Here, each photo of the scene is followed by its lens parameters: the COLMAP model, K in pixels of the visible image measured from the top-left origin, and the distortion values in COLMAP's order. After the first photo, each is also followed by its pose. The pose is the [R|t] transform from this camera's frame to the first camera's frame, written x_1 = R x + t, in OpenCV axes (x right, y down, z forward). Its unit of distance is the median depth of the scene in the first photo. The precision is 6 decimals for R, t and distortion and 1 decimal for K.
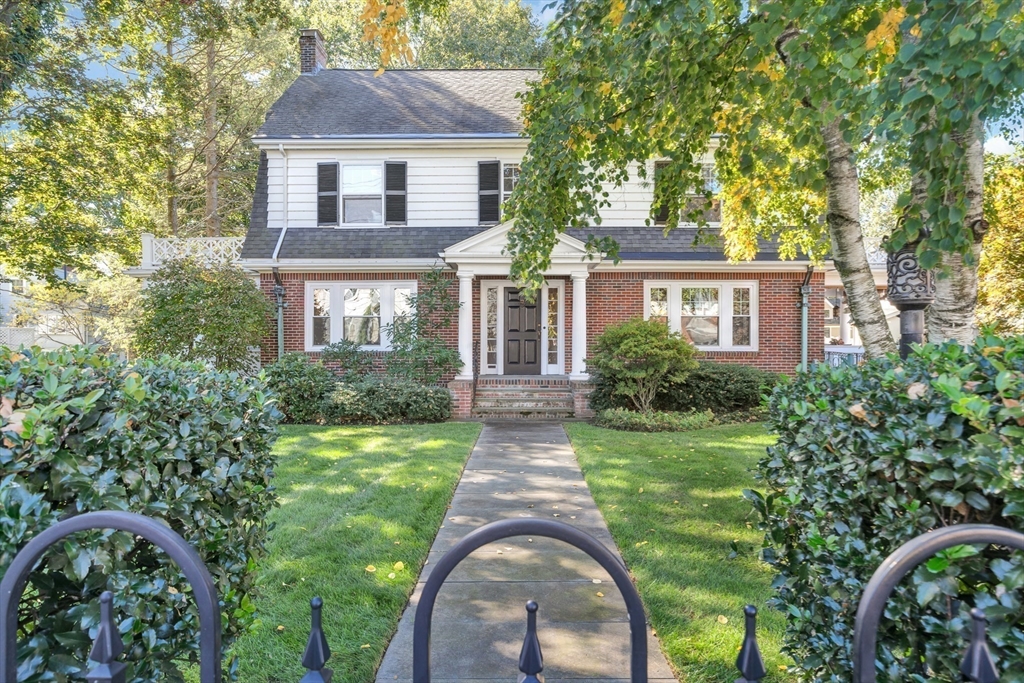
lens RADIAL K [[423.4, 0, 513.7], [0, 423.4, 341.0], [0, 0, 1]] dist [-0.000504, -0.000067]
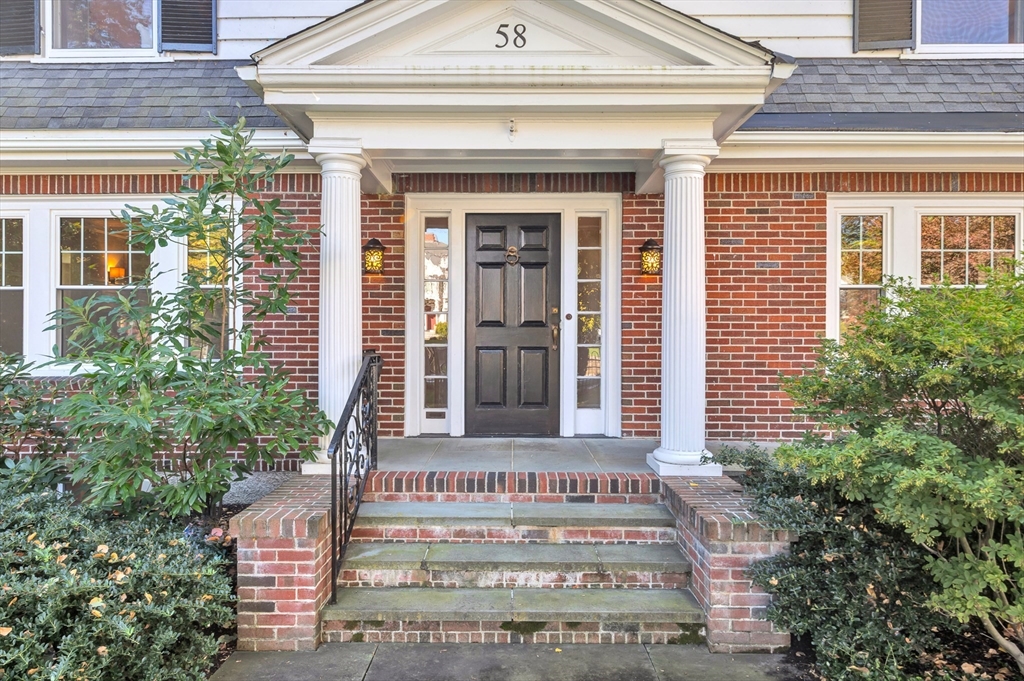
lens RADIAL K [[423.4, 0, 510.8], [0, 423.4, 337.7], [0, 0, 1]] dist [-0.000504, -0.000067]
pose [[0.999954, 0.000342, 0.009624, 0.014829], [-0.000347, 1.000000, 0.000576, -0.012084], [-0.009624, -0.000580, 0.999954, 0.608414]]
